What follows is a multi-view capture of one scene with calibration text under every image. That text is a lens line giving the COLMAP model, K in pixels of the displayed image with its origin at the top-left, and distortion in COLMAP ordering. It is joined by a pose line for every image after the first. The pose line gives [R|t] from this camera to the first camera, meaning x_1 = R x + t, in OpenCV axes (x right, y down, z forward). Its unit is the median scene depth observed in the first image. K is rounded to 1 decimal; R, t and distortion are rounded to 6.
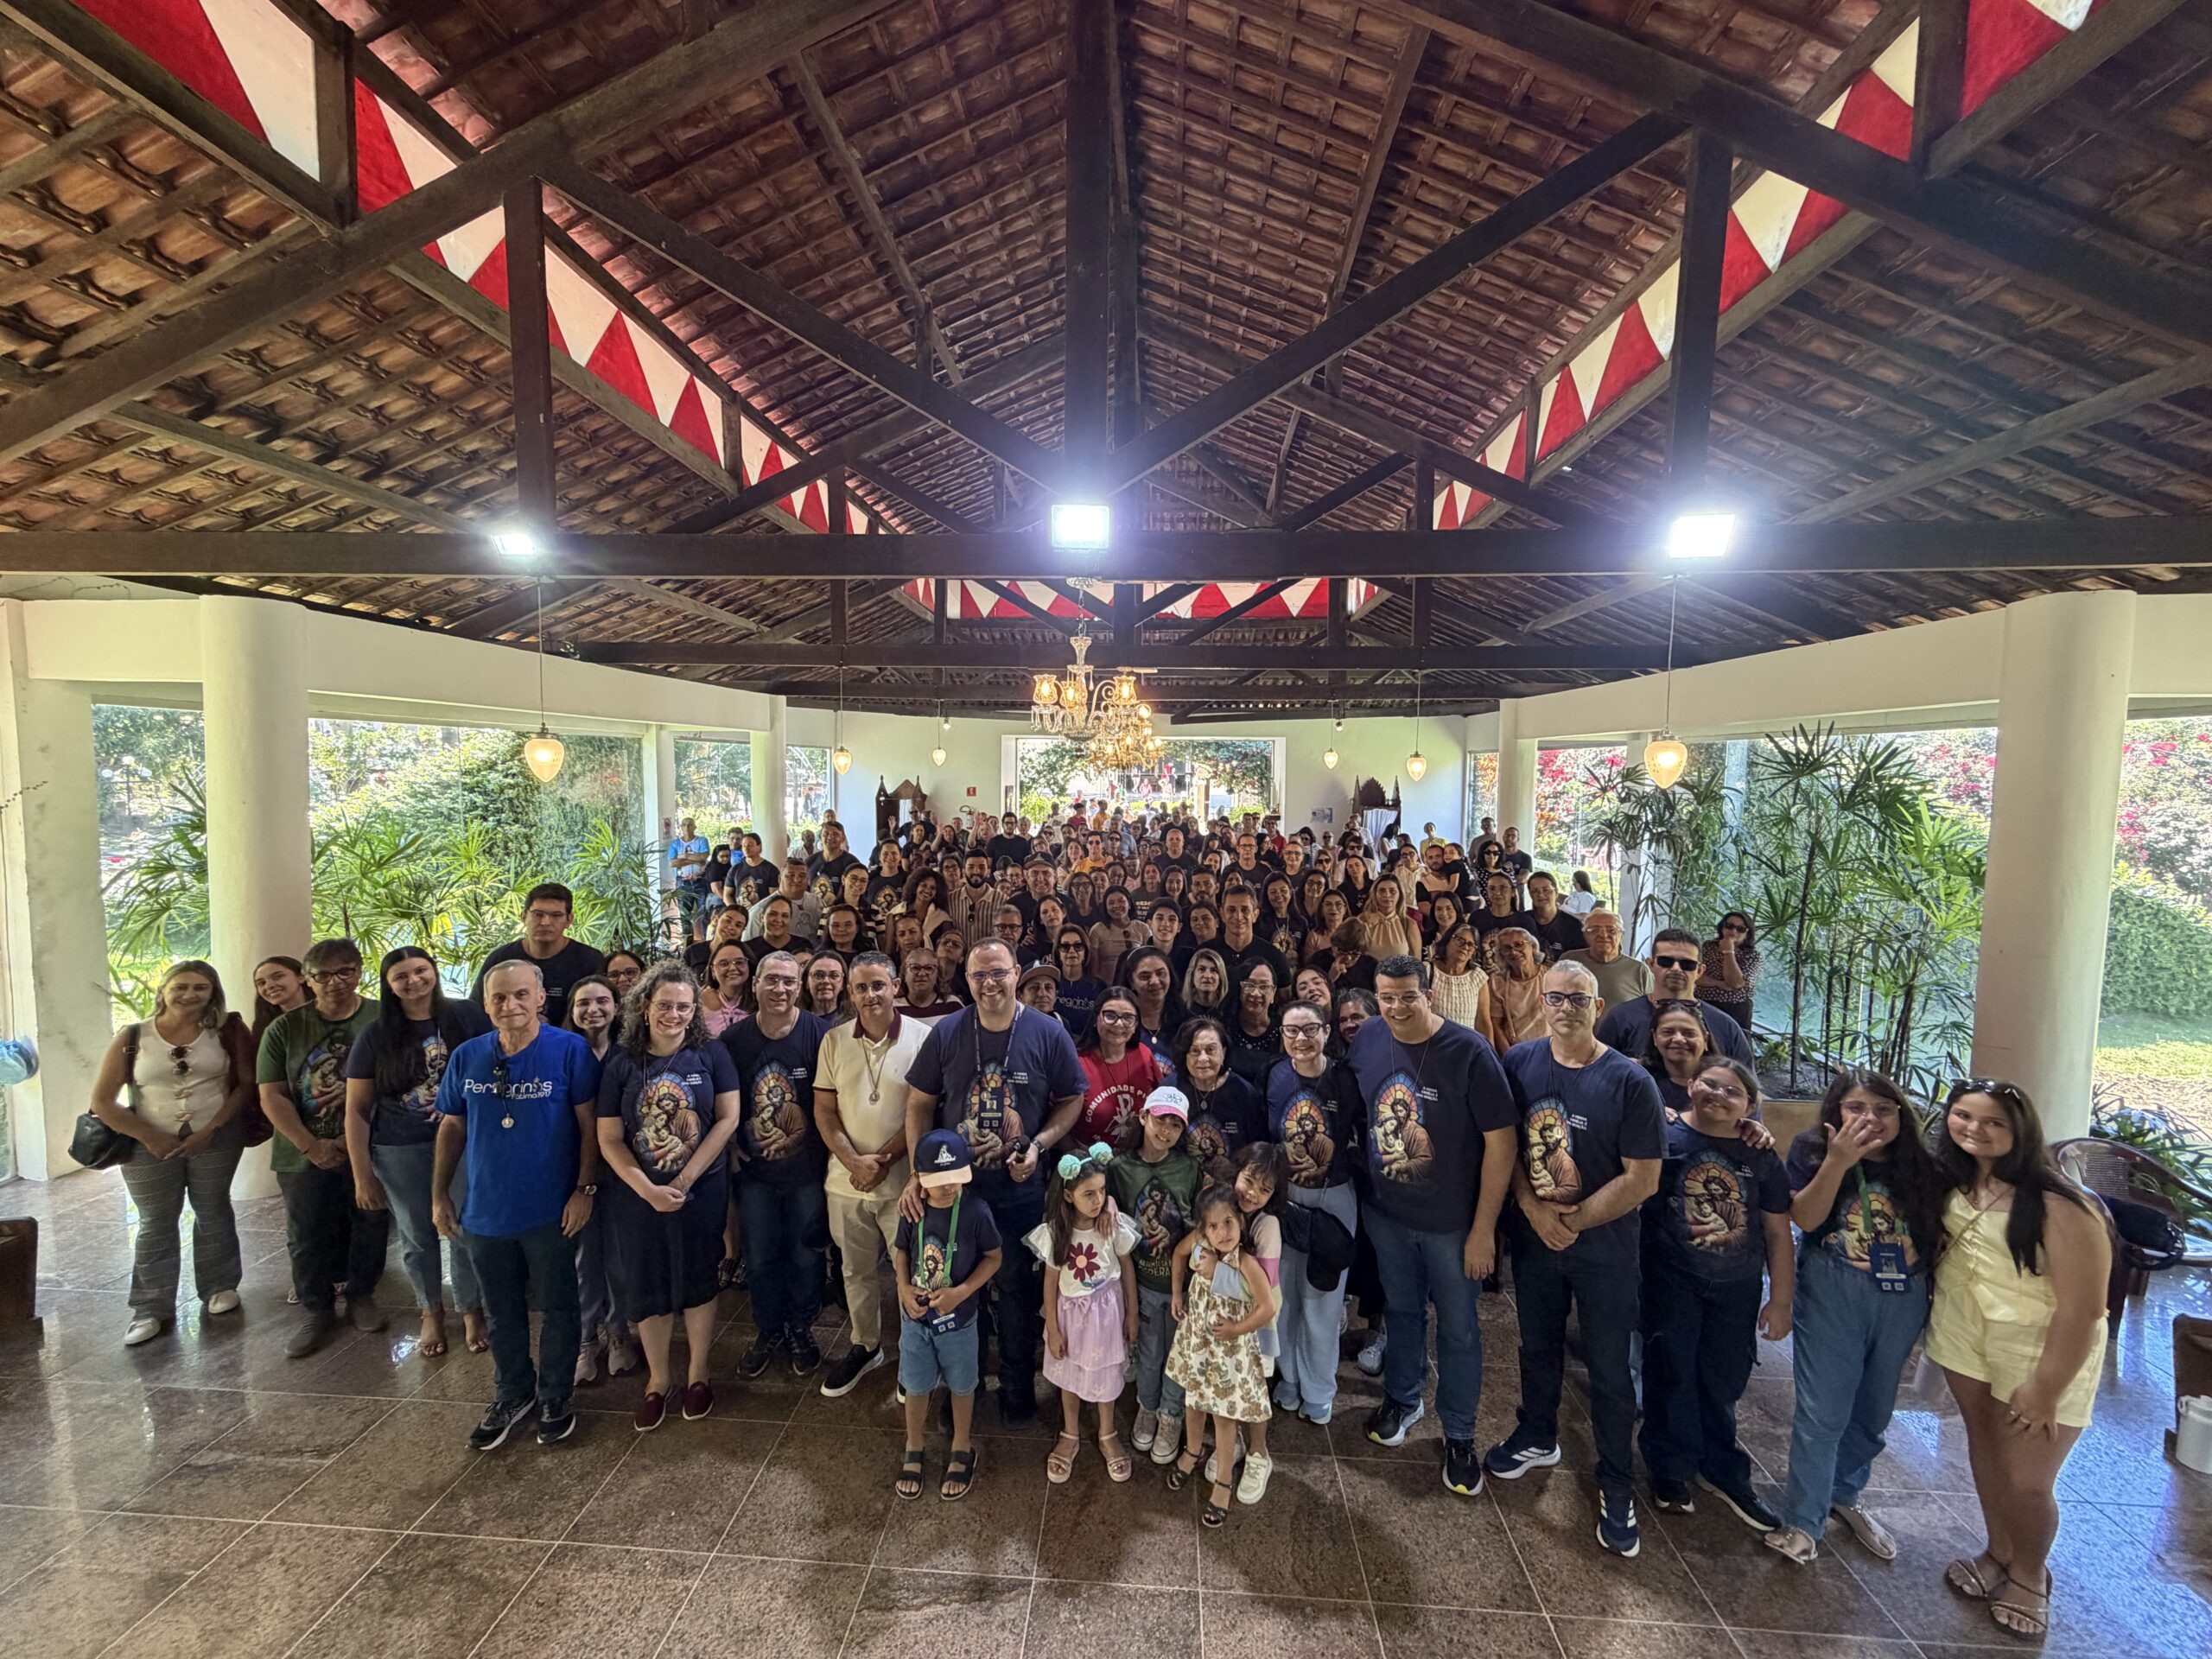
lens RADIAL K [[877.9, 0, 1098.2], [0, 877.9, 828.8], [0, 0, 1]] dist [-0.002289, -0.000161]
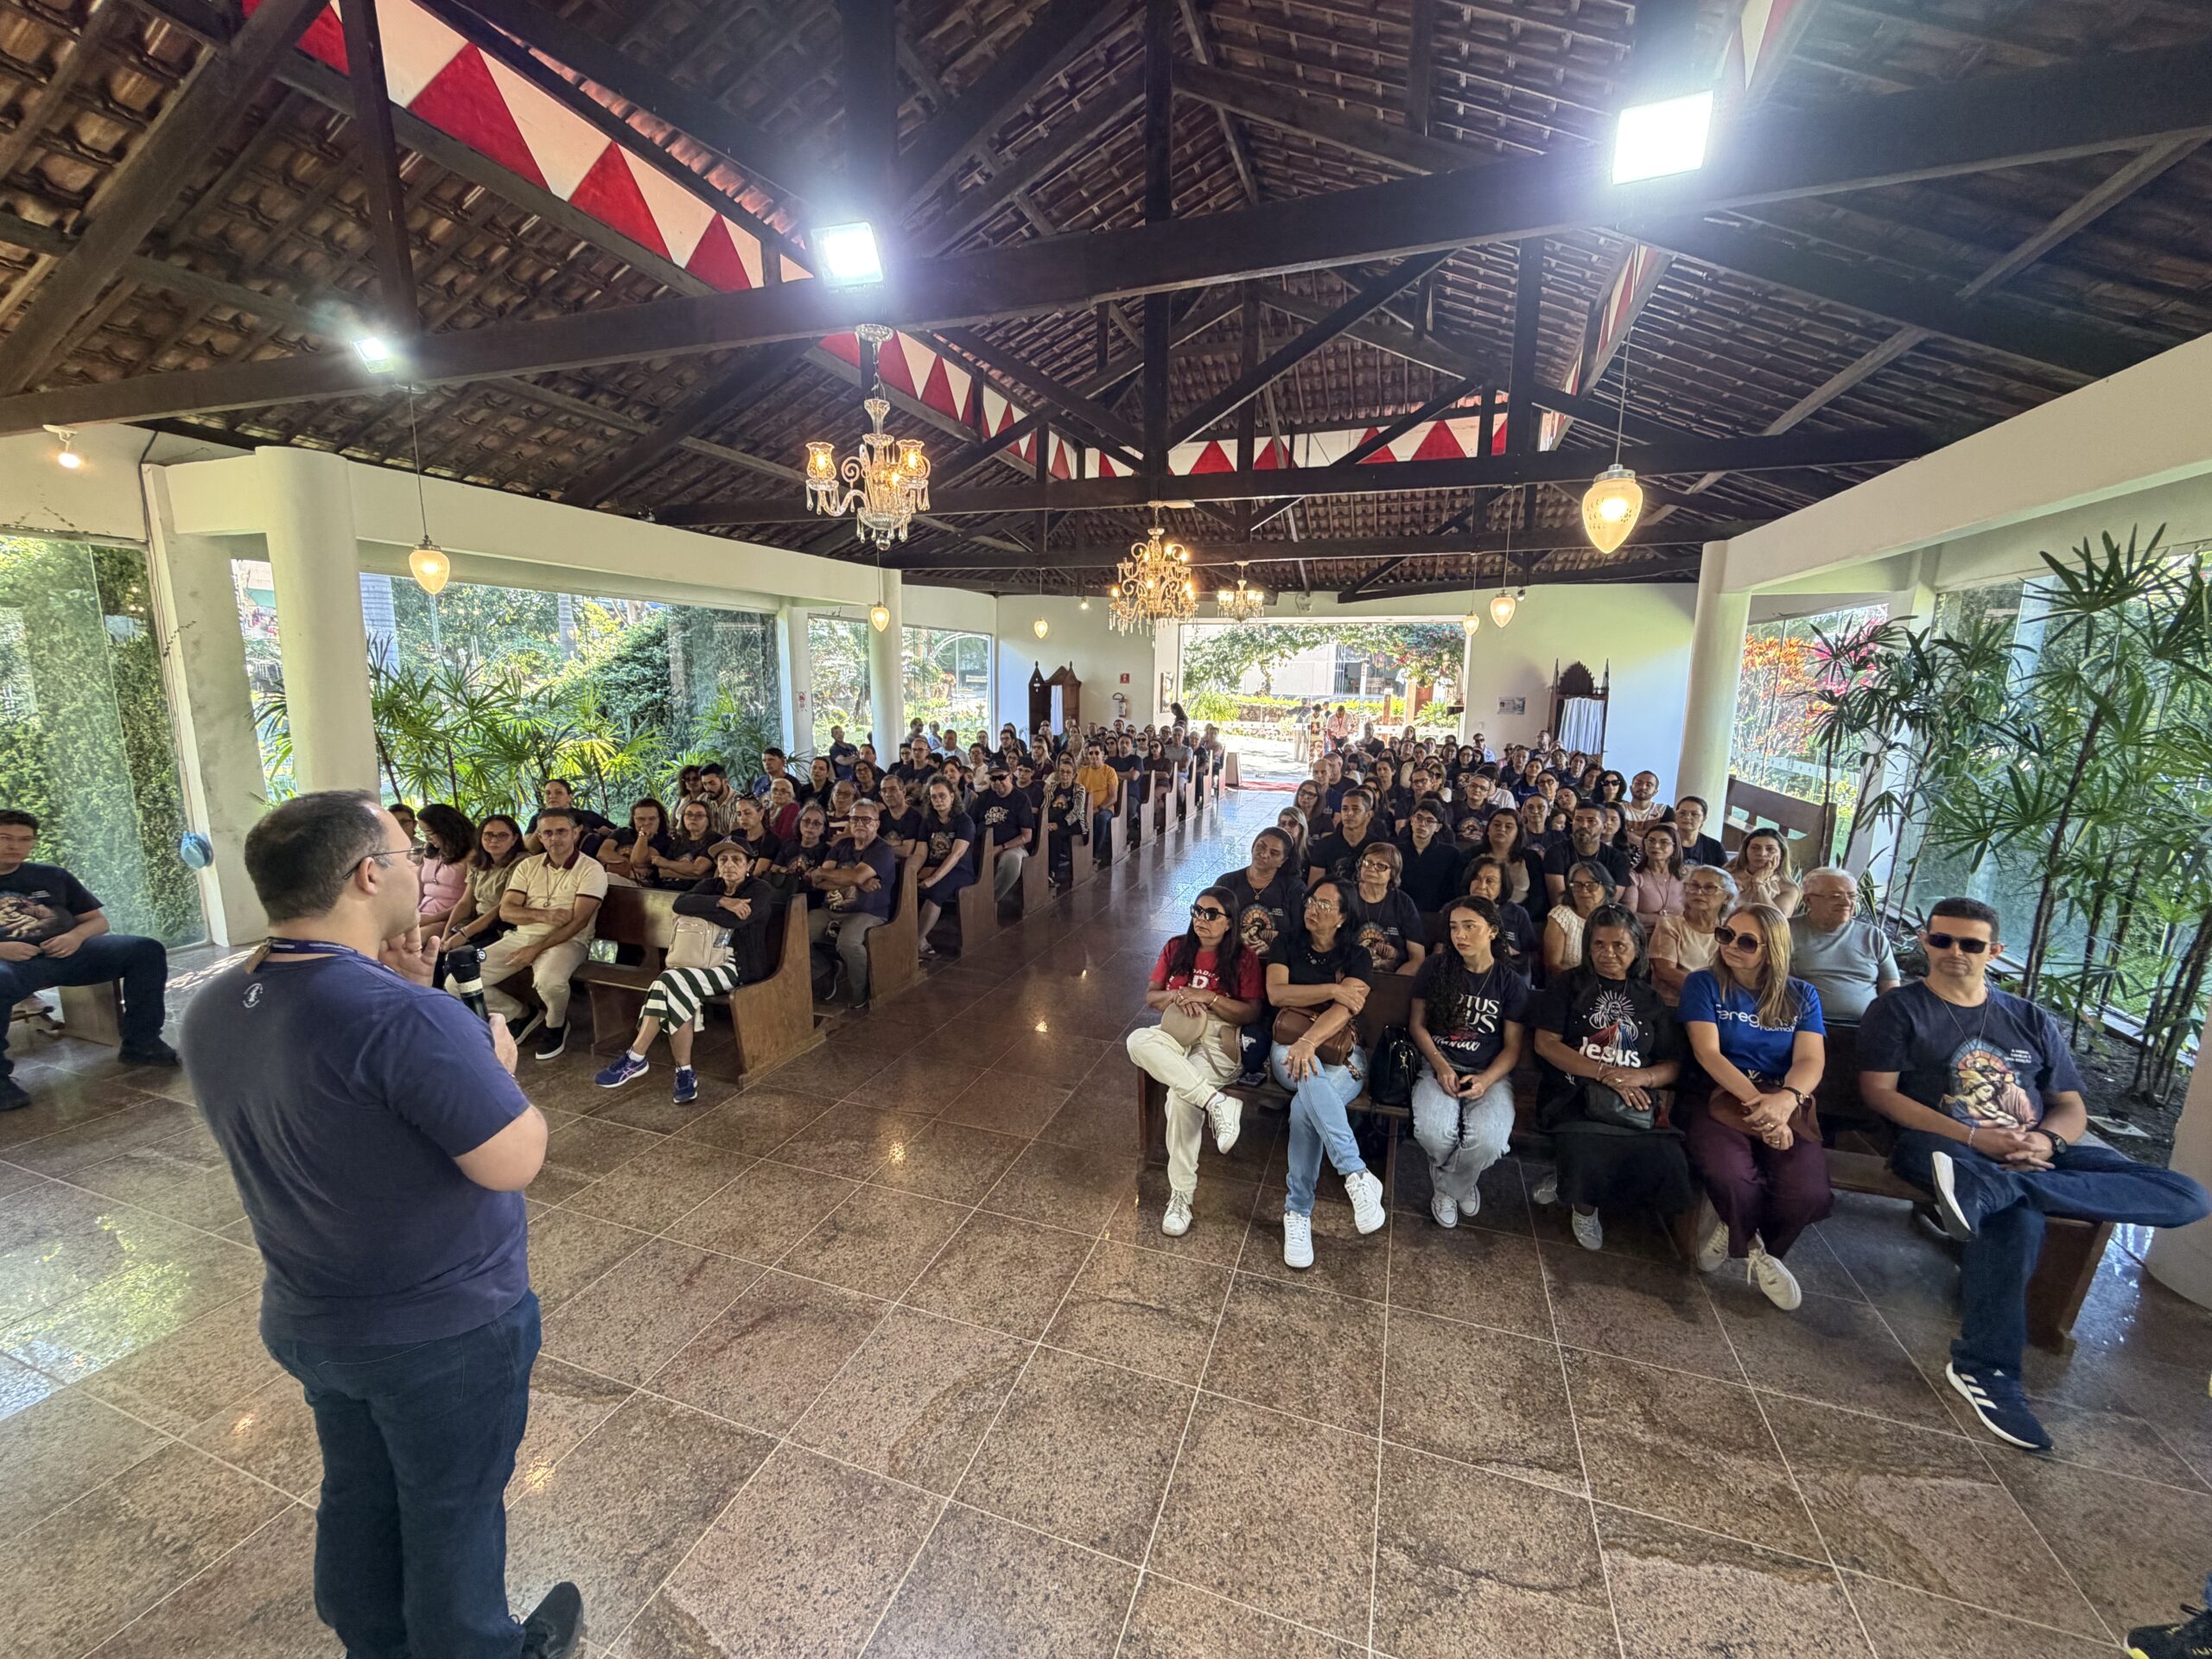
lens RADIAL K [[885.3, 0, 1100.5], [0, 885.3, 828.3], [0, 0, 1]] dist [0.000517, -0.000035]
pose [[0.962953, 0.047410, -0.265469, 0.187613], [-0.020876, 0.994576, 0.101894, 0.044511], [0.268860, -0.092577, 0.958720, 0.076979]]
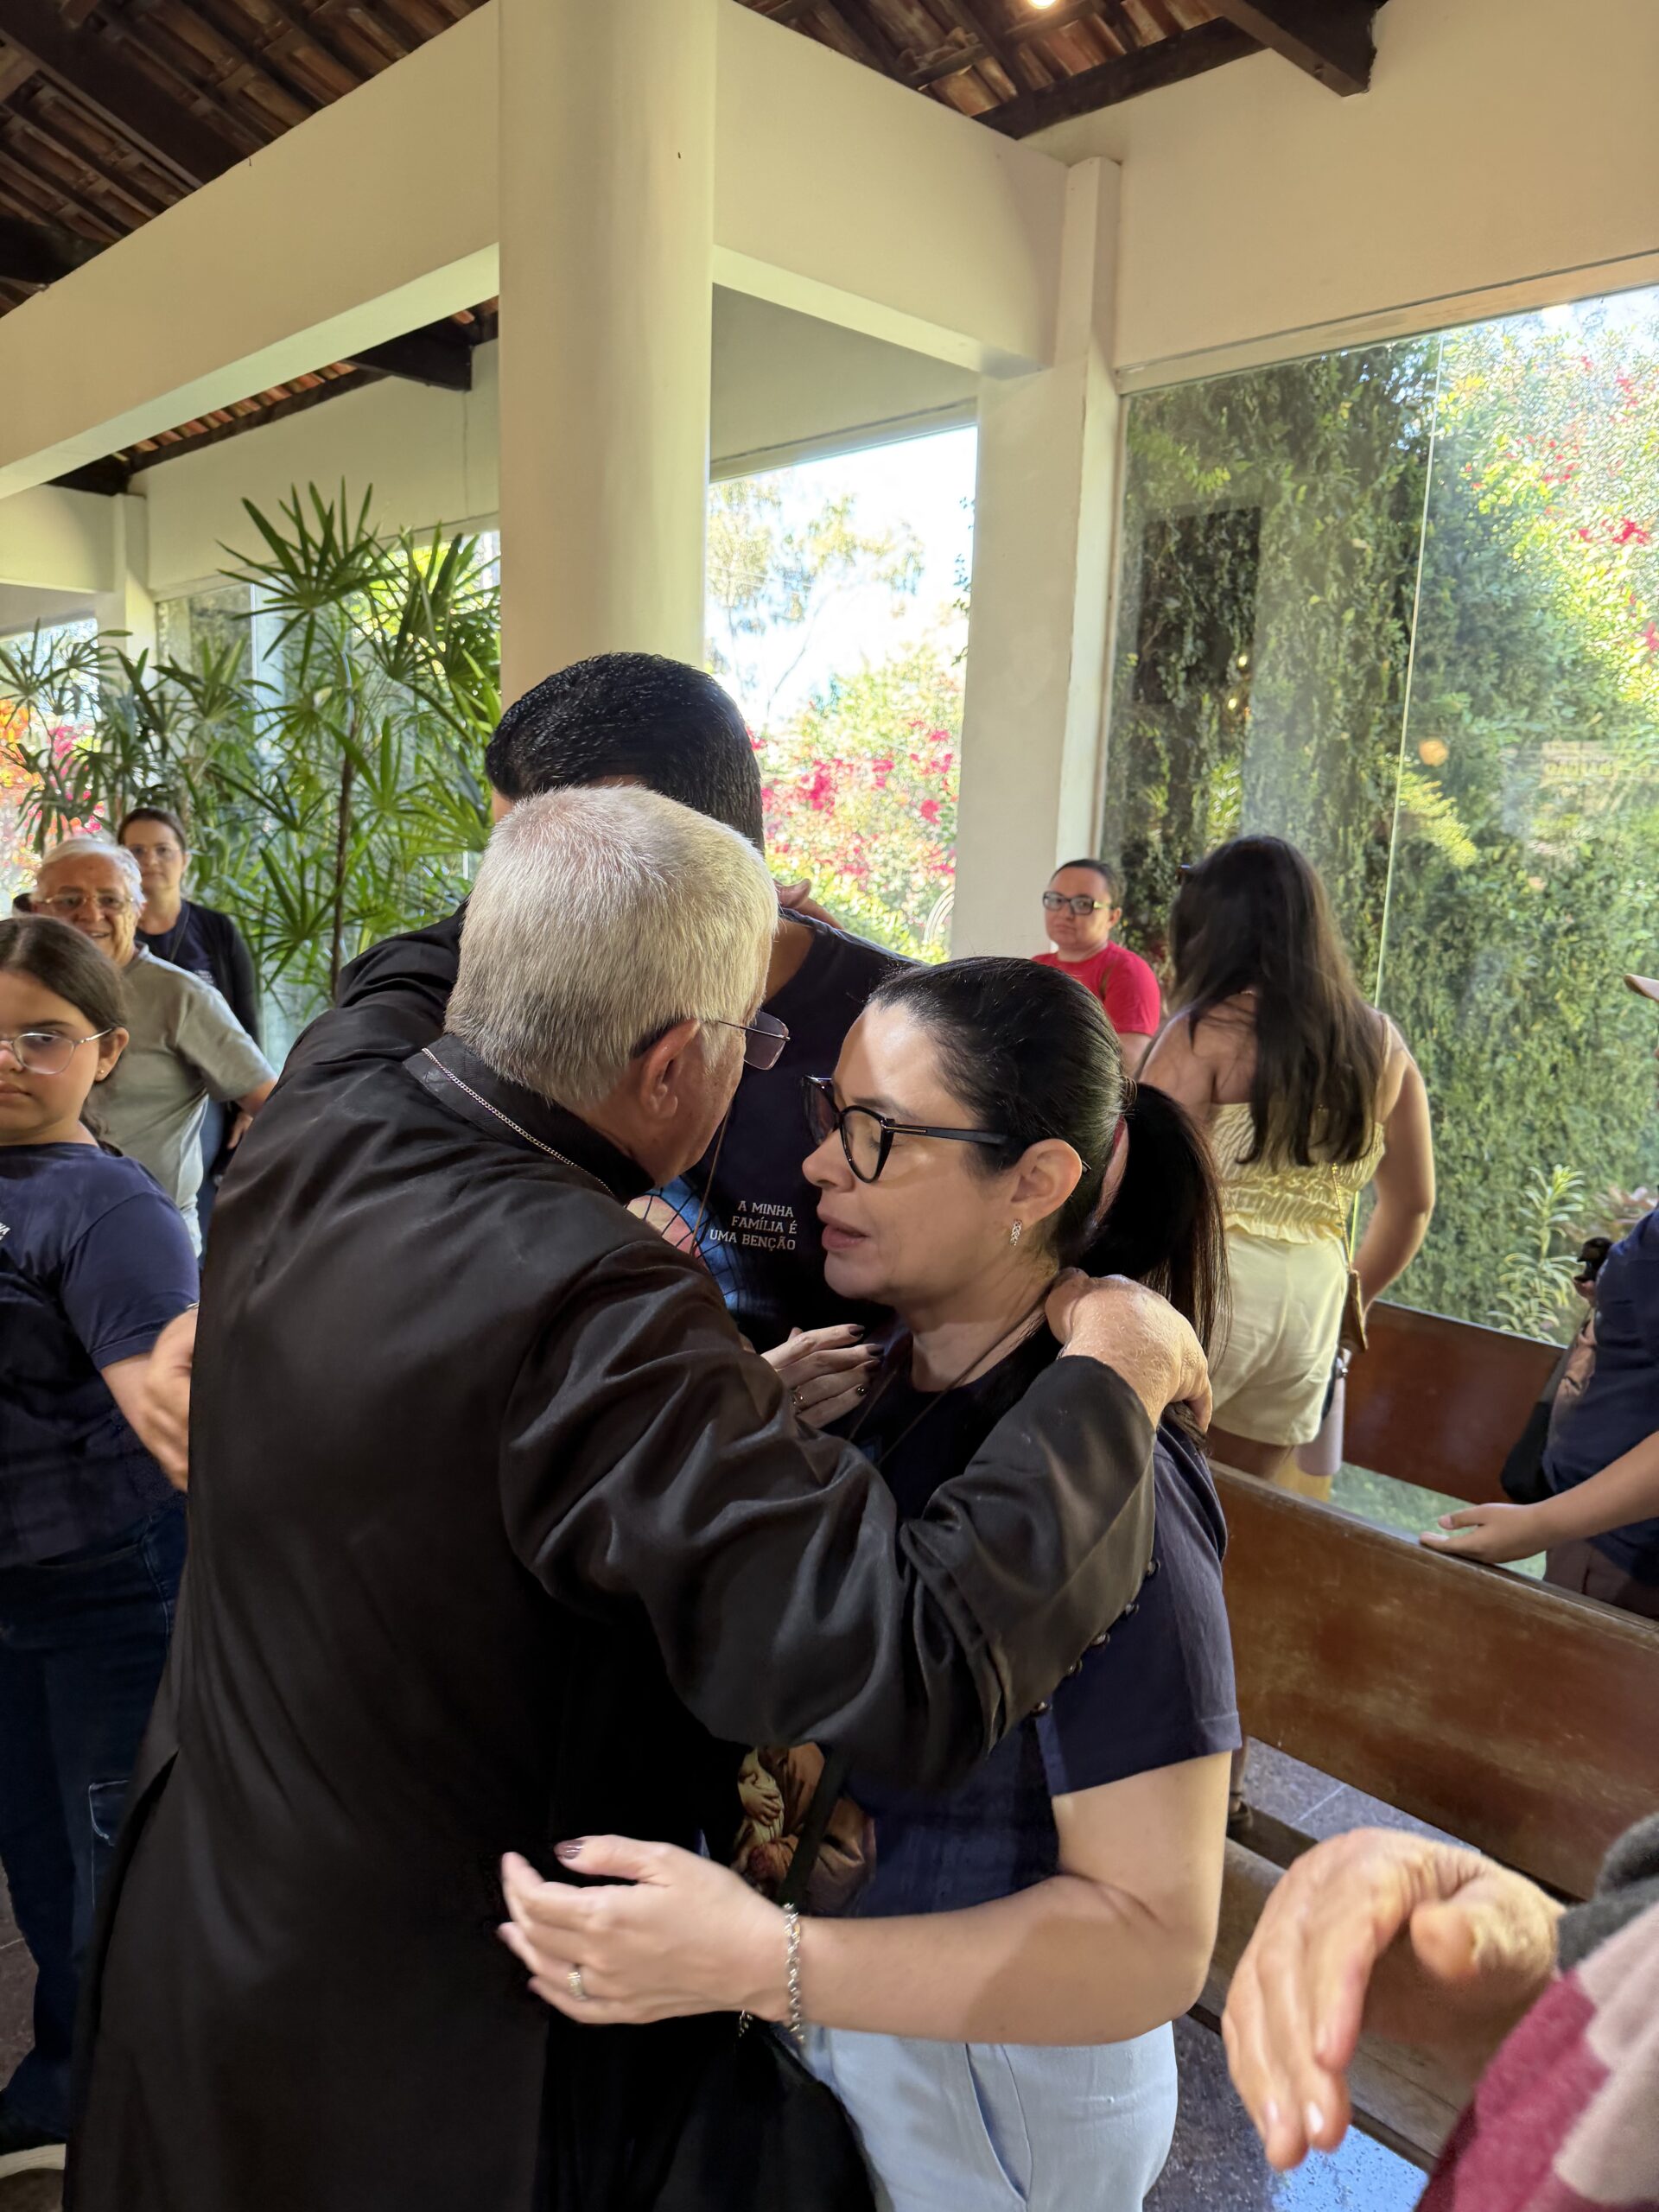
lens RADIAL K [[1550.9, 0, 739.3], [0, 1550.9, 1109.0], [0, 0, 1]] dist [0.051212, -0.050432]
pose [[0.707866, -0.110756, 0.697610, 0.283795], [0.027037, 0.991155, 0.129926, 0.078614], [-0.705829, -0.073109, 0.704599, 0.198245]]
